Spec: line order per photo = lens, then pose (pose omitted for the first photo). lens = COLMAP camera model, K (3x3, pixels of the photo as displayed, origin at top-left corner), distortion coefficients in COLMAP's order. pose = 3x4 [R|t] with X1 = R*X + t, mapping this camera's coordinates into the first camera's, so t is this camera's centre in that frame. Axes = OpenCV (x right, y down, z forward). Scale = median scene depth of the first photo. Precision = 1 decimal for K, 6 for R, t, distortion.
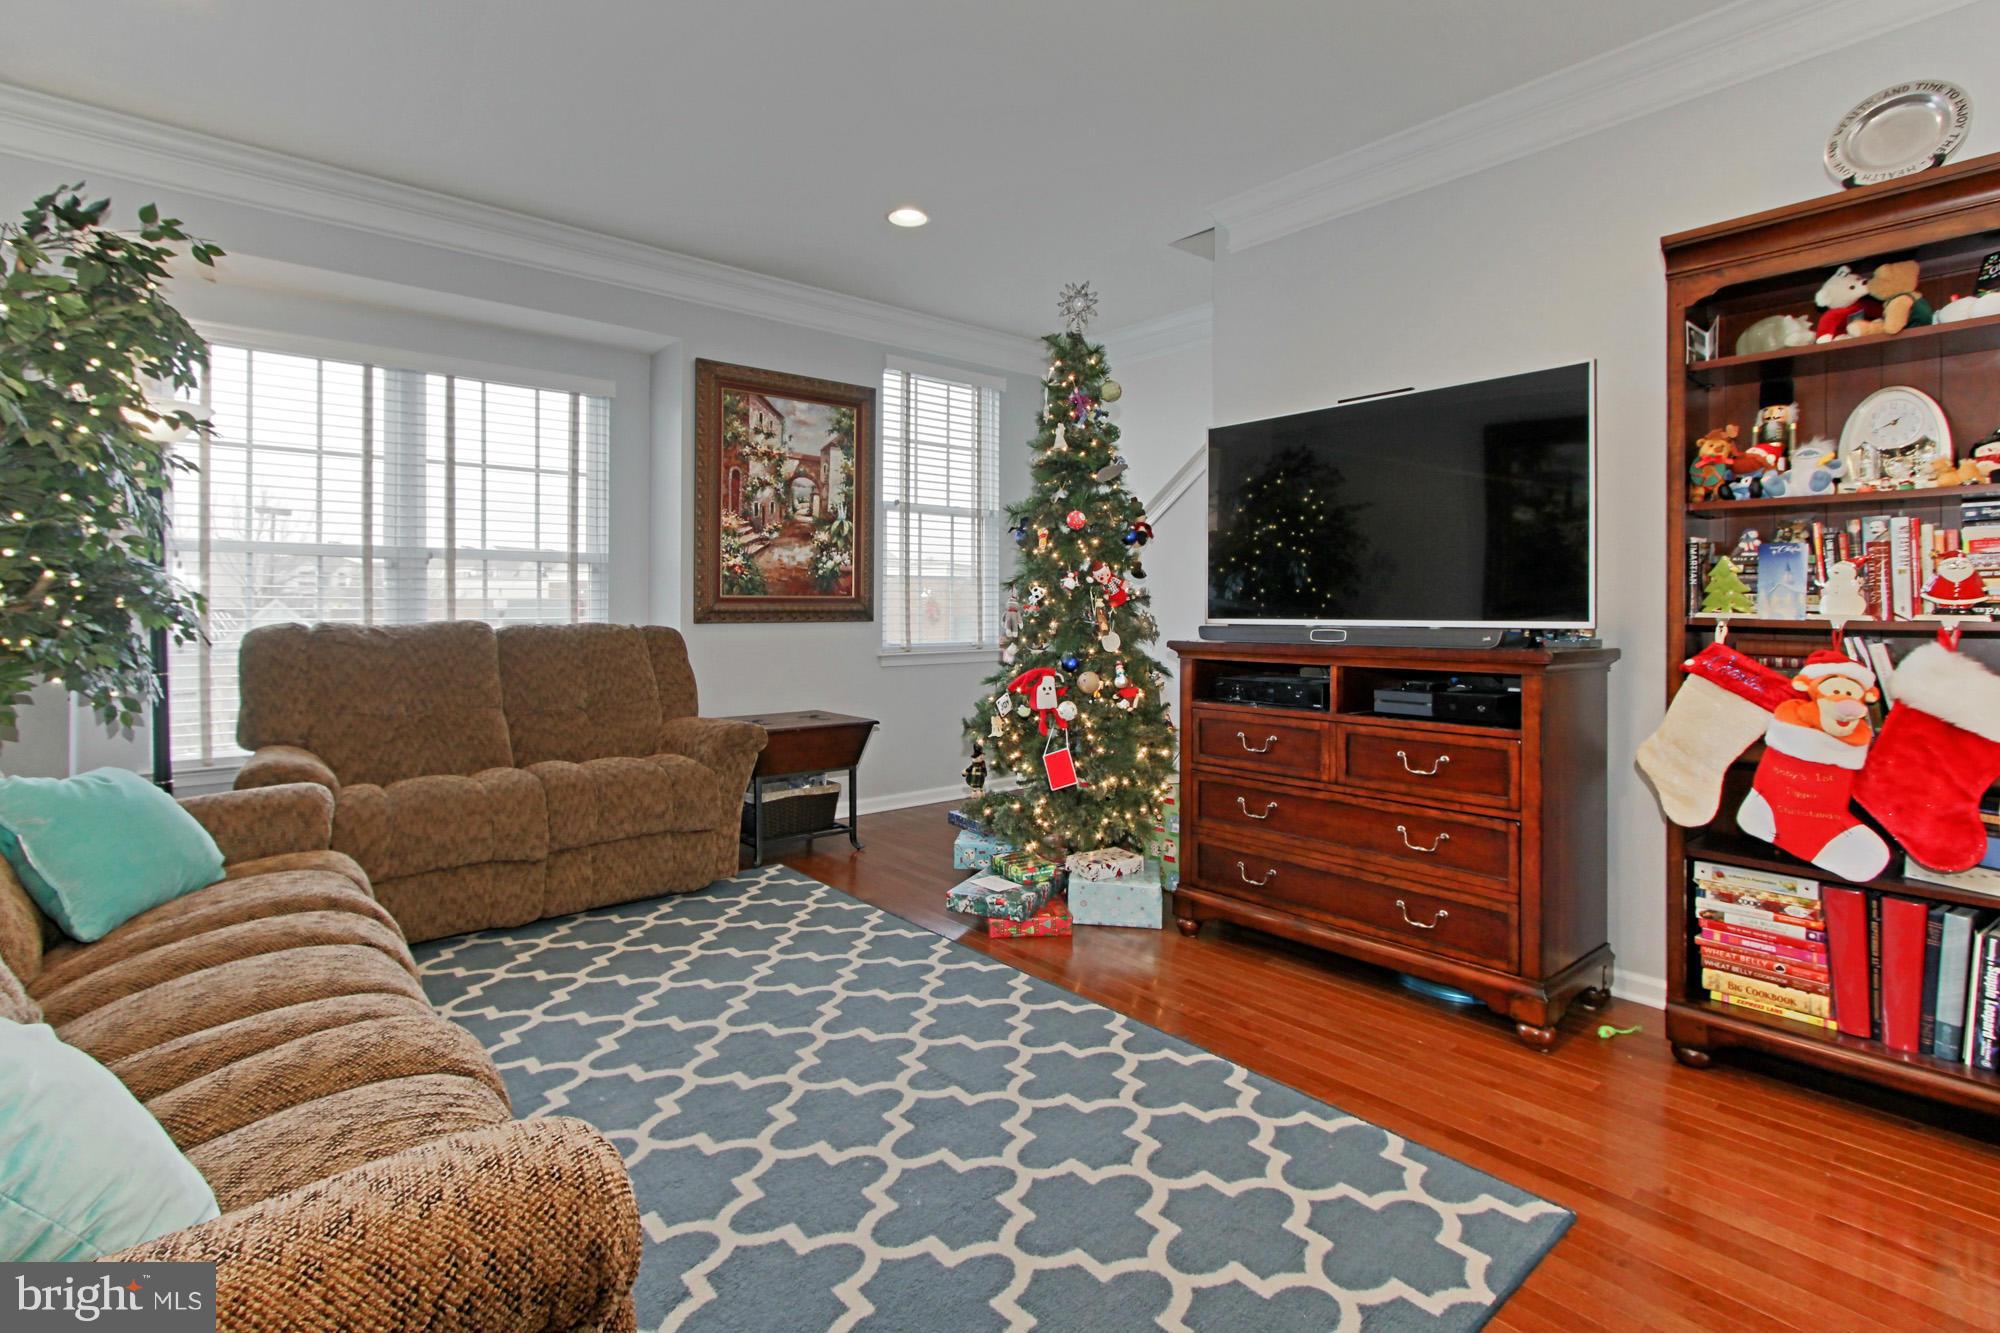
lens RADIAL K [[962.5, 0, 975.6], [0, 962.5, 594.8], [0, 0, 1]] dist [-0.000442, 0.000934]
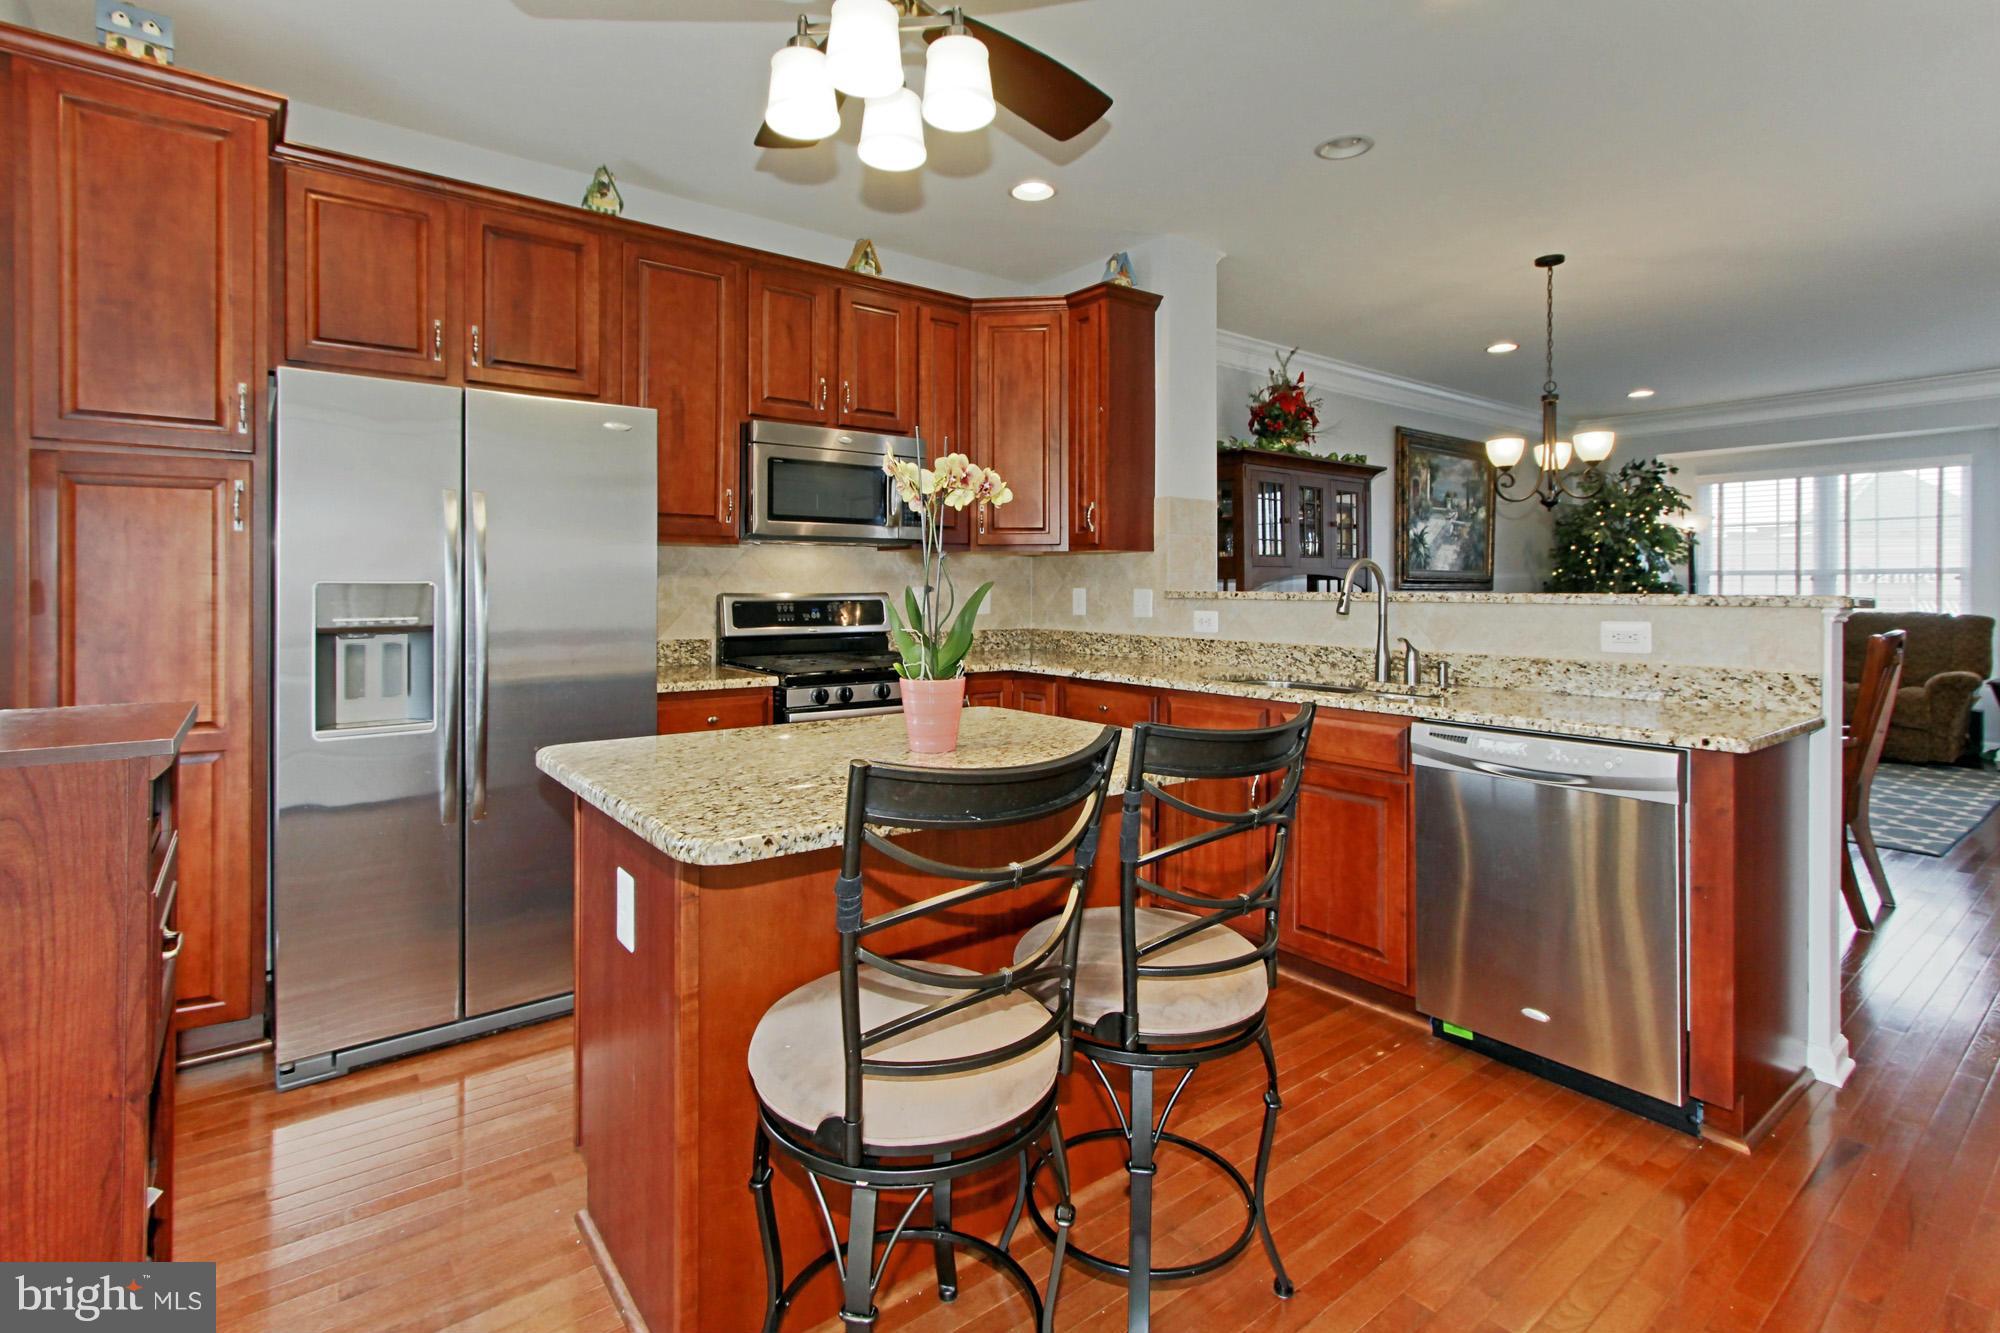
lens RADIAL K [[962.5, 0, 975.6], [0, 962.5, 594.8], [0, 0, 1]] dist [-0.000442, 0.000934]
pose [[-0.042142, 0.005955, -0.999094, 1.236567], [0.008562, 0.999948, 0.005599, -0.021458], [0.999075, -0.008319, -0.042191, -0.529316]]
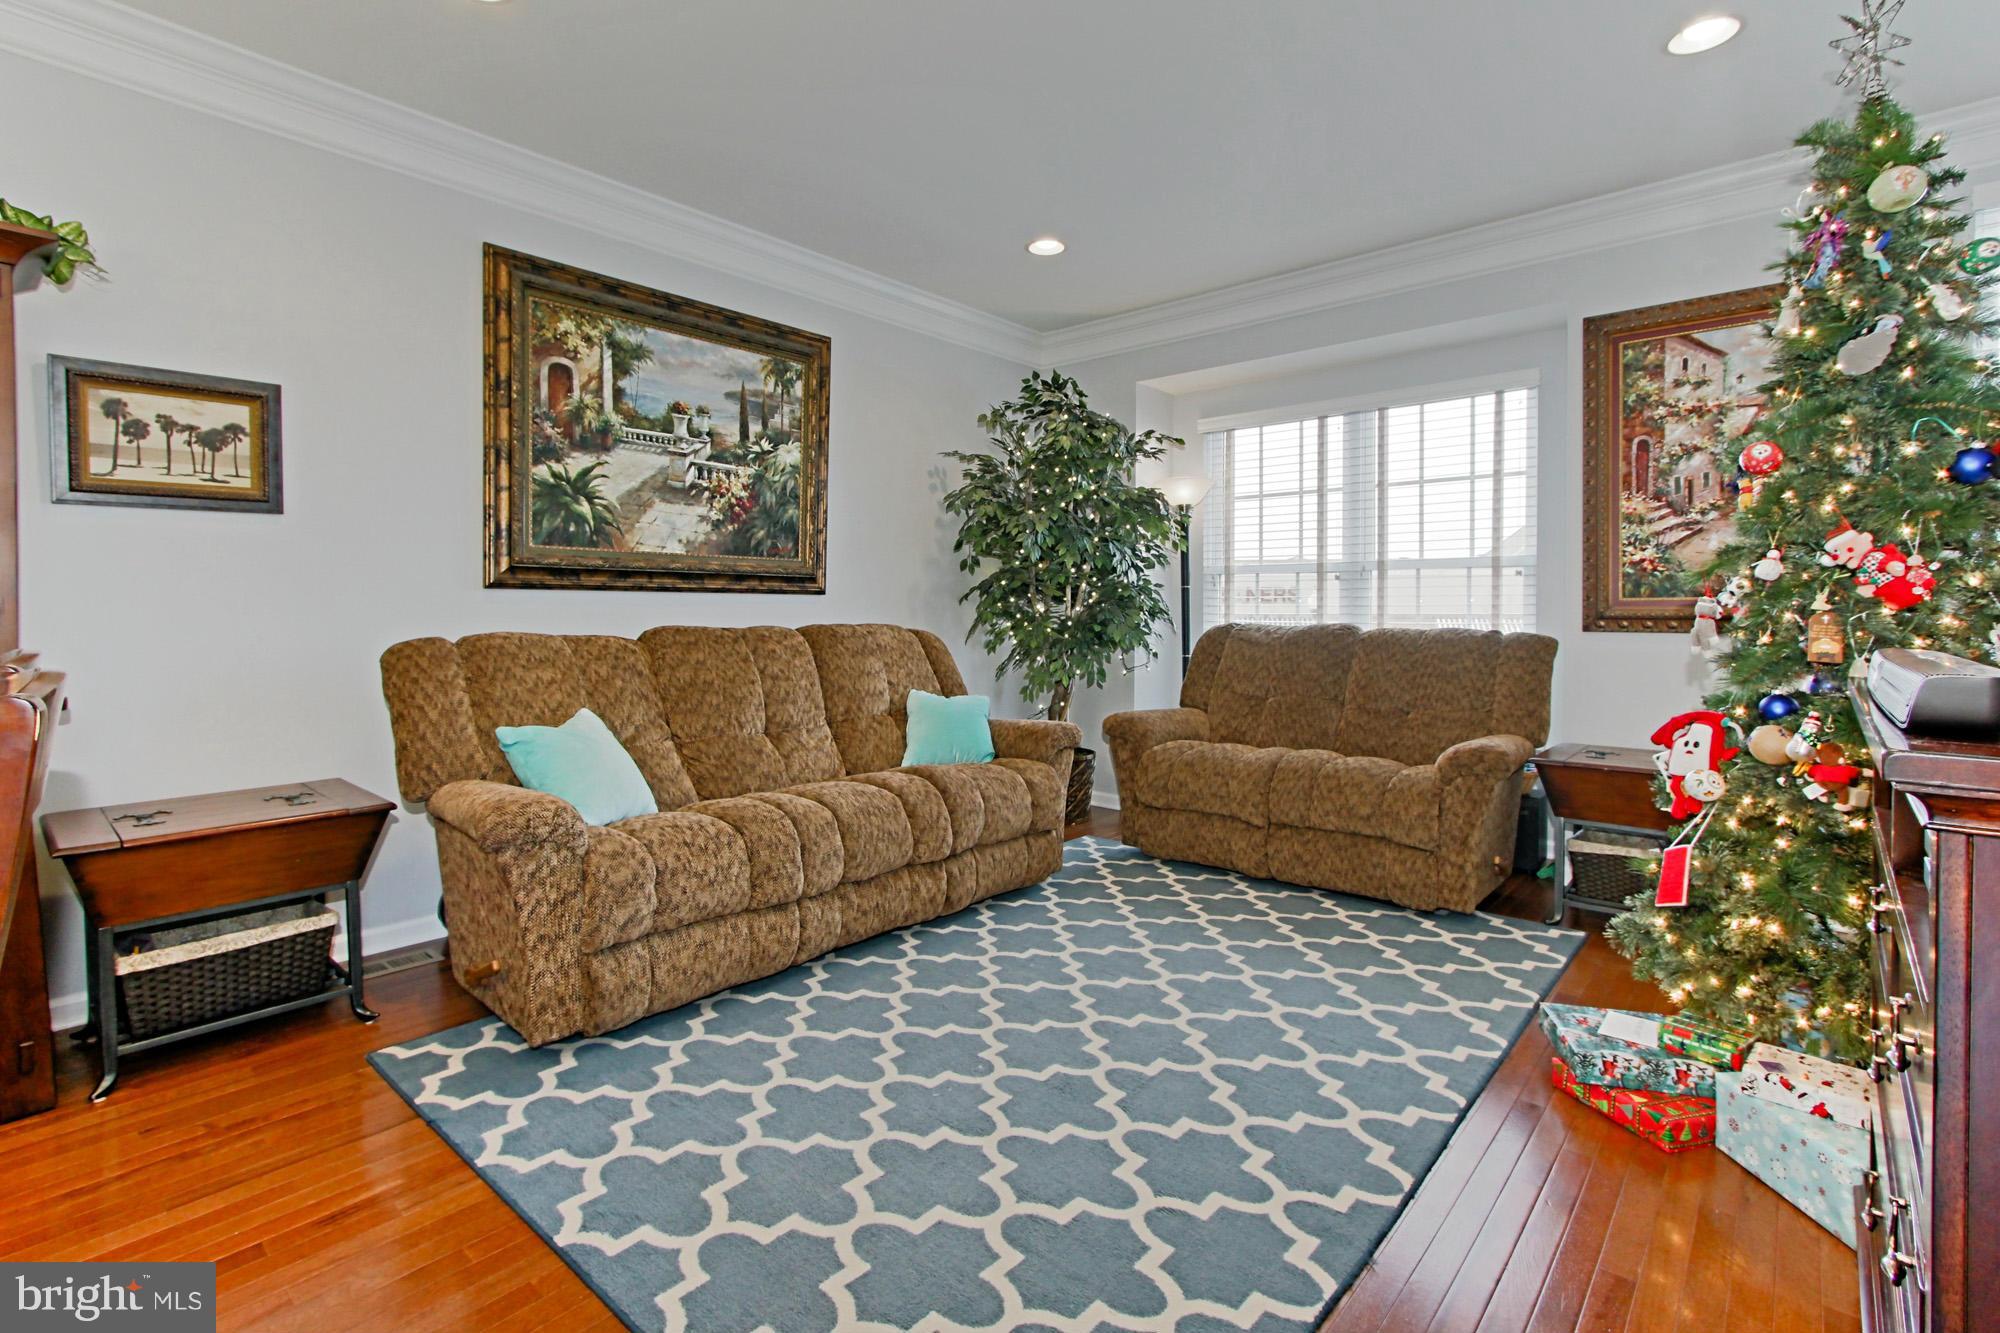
lens RADIAL K [[940.8, 0, 1000.1], [0, 940.8, 619.9], [0, 0, 1]] dist [-0.011036, 0.011718]
pose [[0.152355, 0.006801, -0.988302, 0.440680], [0.008226, 0.999933, 0.008149, 0.008045], [0.988292, -0.009372, 0.152289, 0.357327]]
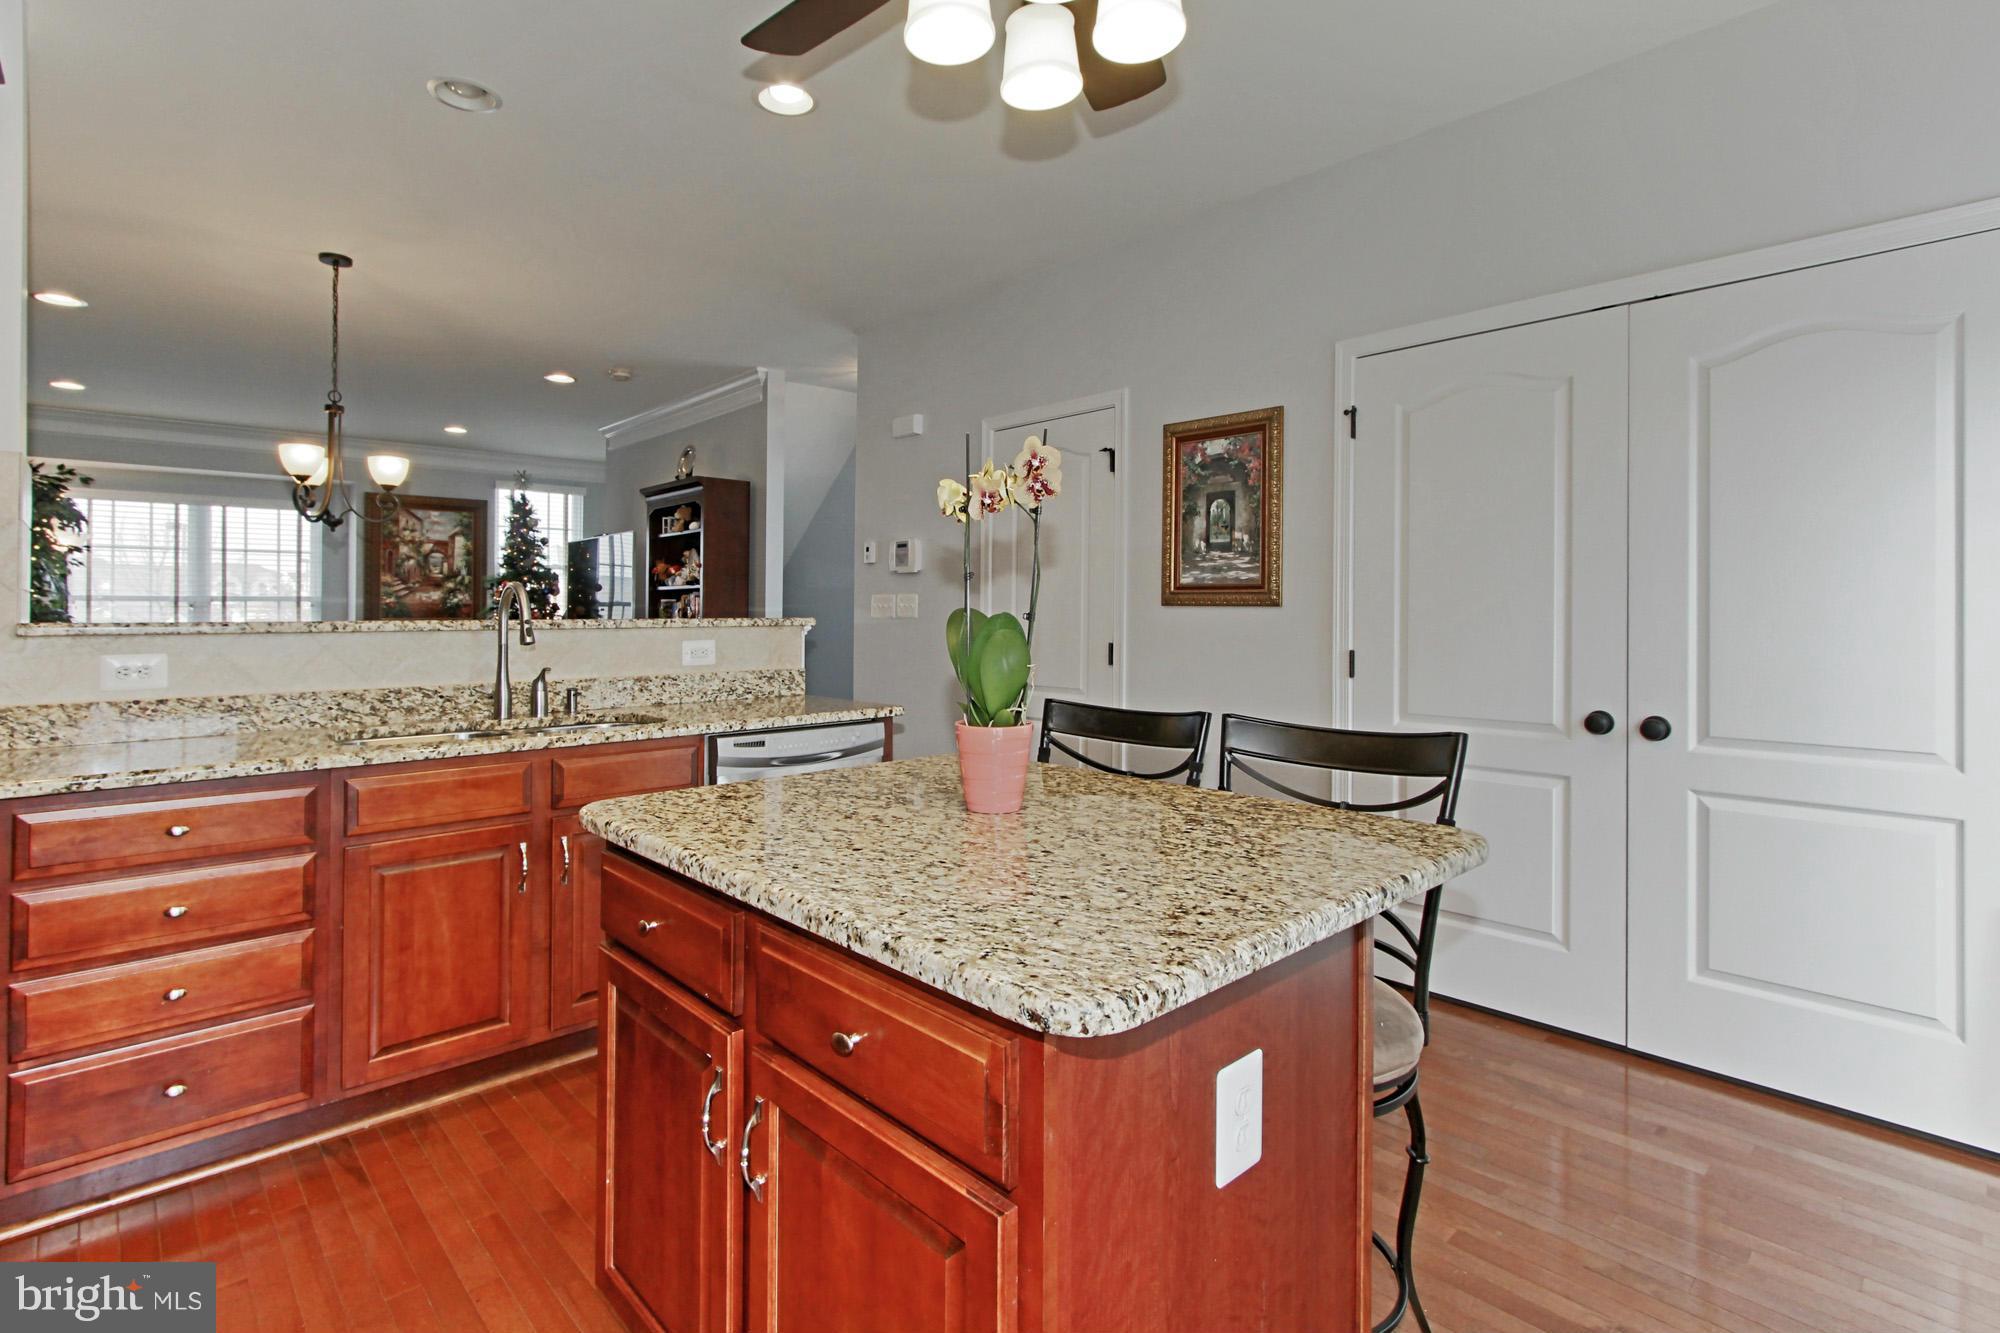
lens RADIAL K [[969.4, 0, 973.9], [0, 969.4, 604.9], [0, 0, 1]] dist [0.000720, 0.000139]
pose [[0.998792, -0.005105, 0.048880, 0.785654], [0.004923, 0.999980, 0.003856, -0.027354], [-0.048899, -0.003611, 0.998797, -0.925026]]
